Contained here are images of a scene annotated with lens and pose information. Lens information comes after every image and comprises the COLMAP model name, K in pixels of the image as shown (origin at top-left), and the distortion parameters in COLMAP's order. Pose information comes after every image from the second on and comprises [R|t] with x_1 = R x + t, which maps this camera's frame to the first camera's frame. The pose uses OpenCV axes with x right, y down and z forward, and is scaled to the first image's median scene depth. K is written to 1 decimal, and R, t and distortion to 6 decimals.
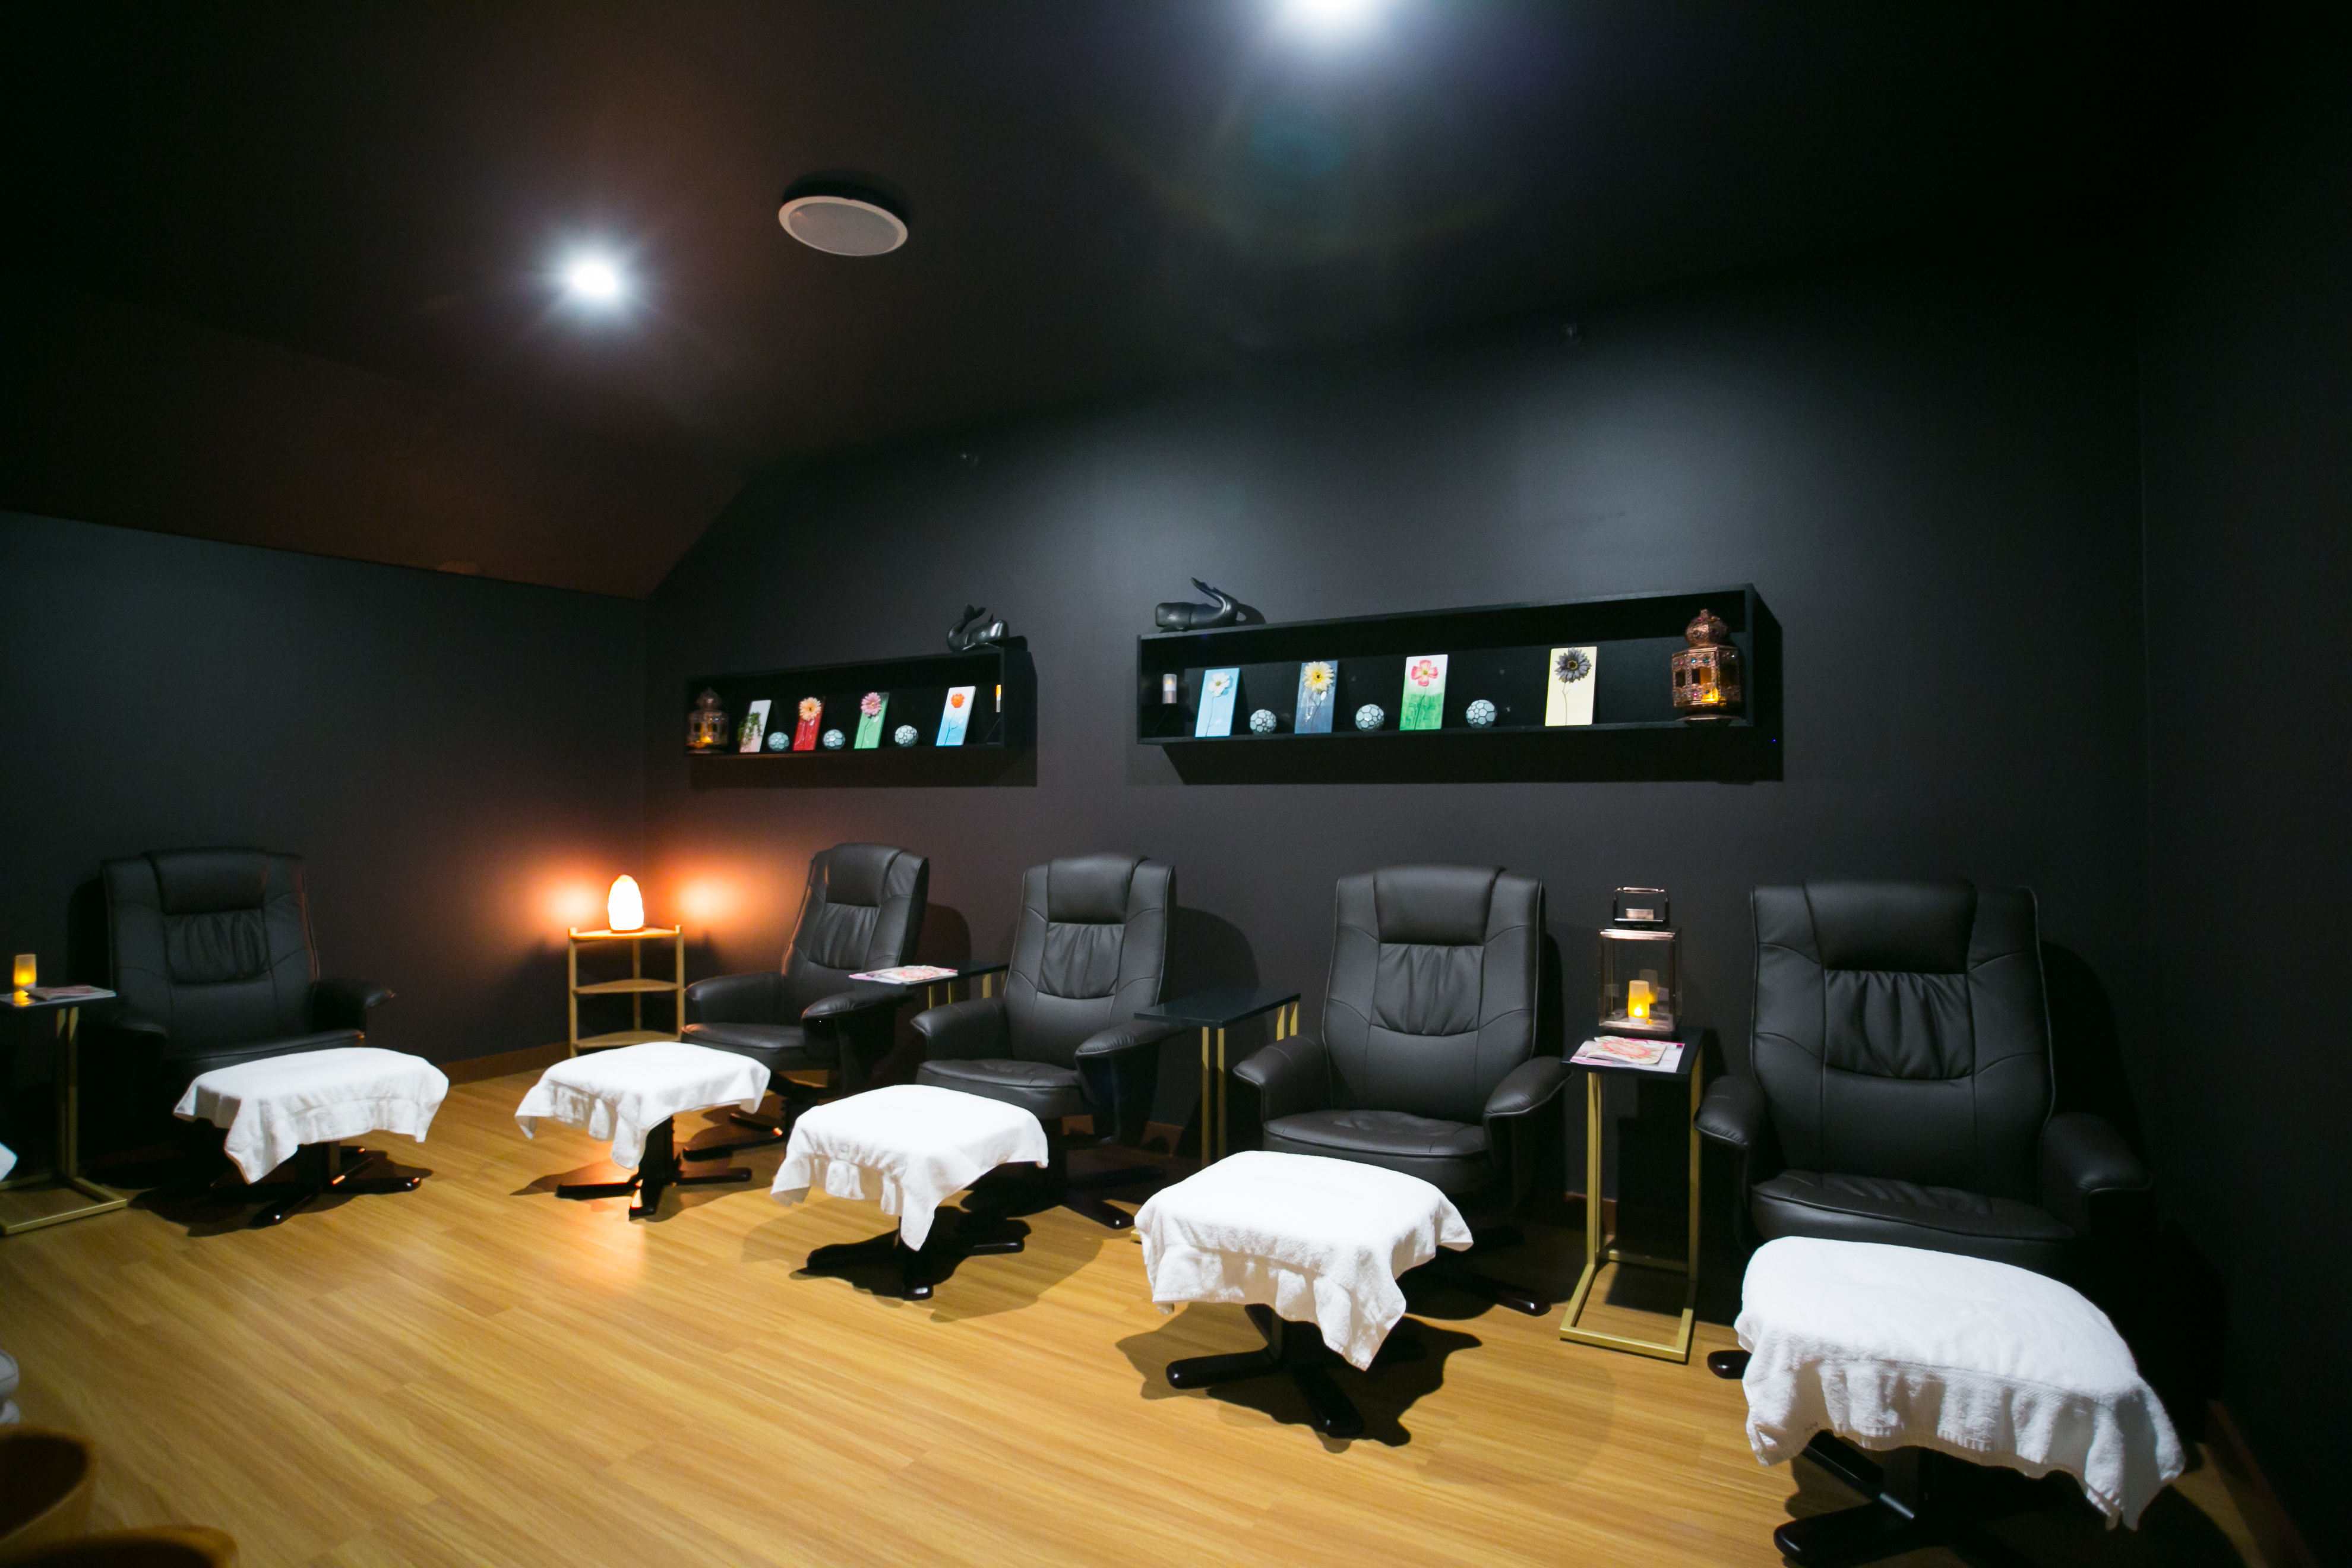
lens RADIAL K [[1177.7, 0, 1179.9], [0, 1177.7, 791.3], [0, 0, 1]] dist [-0.003282, -0.000525]
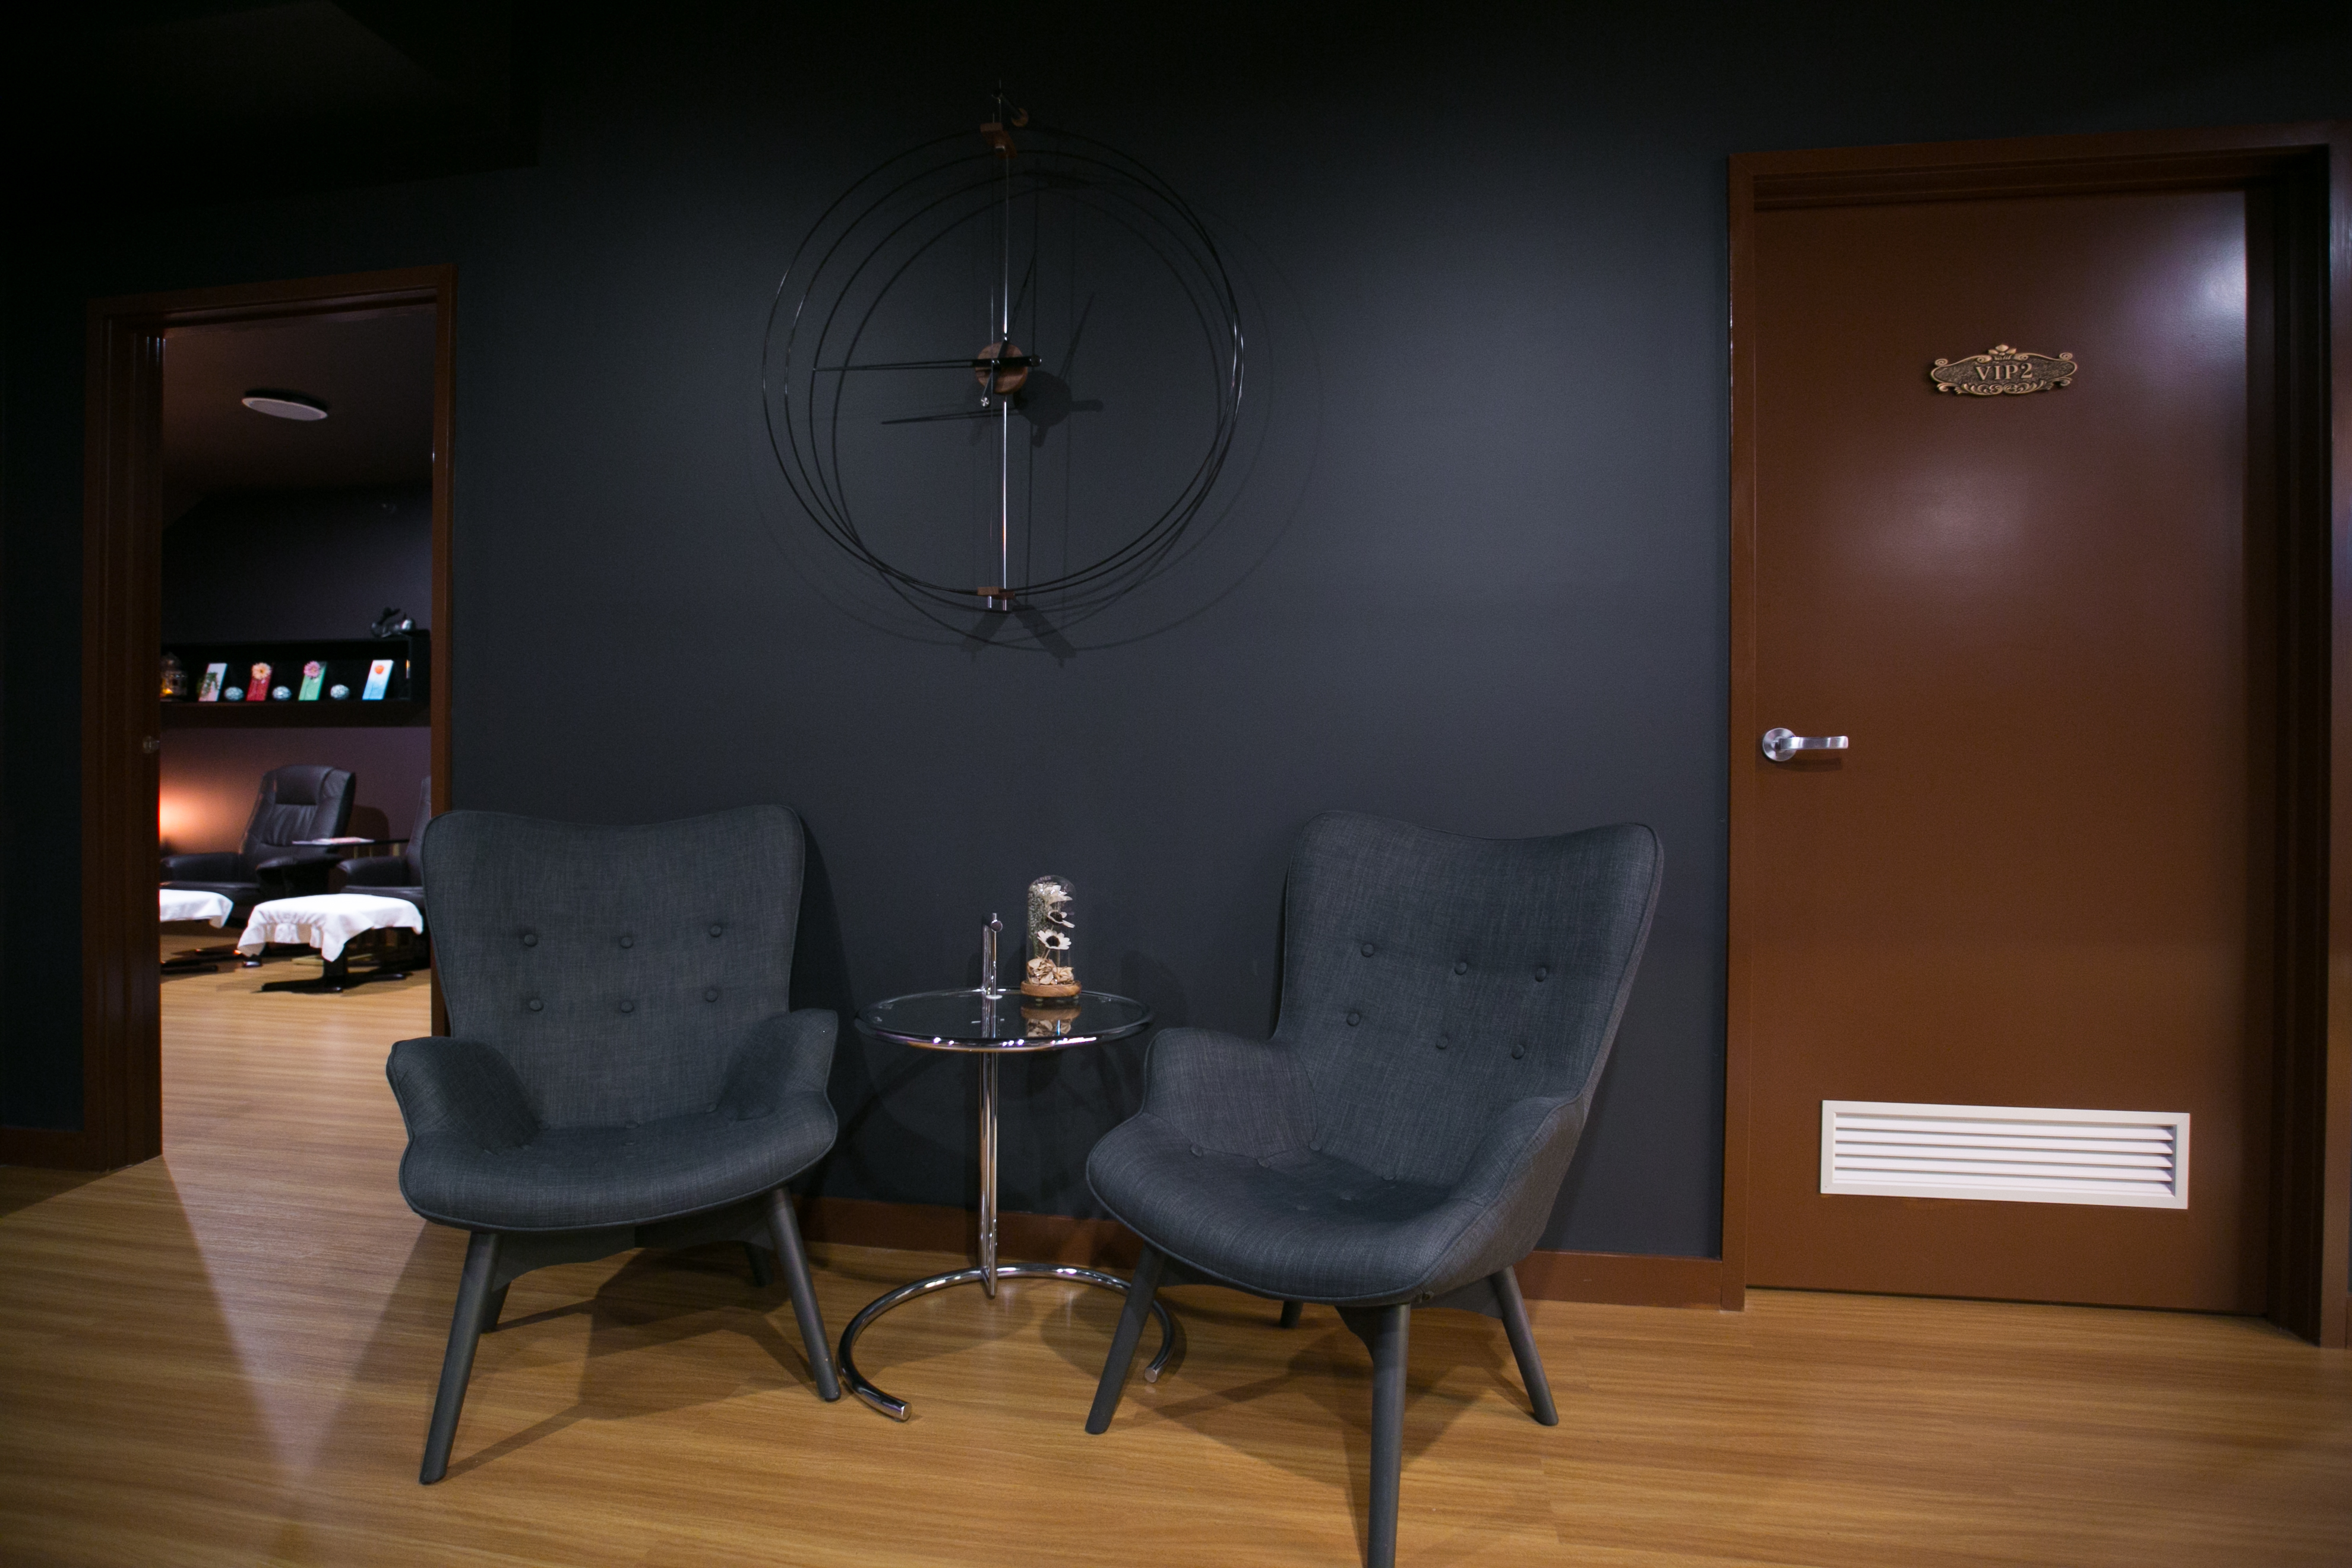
lens RADIAL K [[1177.7, 0, 1168.5], [0, 1177.7, 778.0], [0, 0, 1]] dist [-0.003282, -0.000525]
pose [[0.936982, 0.000939, 0.349376, 0.232804], [-0.005187, 0.999924, 0.011222, 0.039986], [-0.349339, -0.012327, 0.936915, -0.766725]]
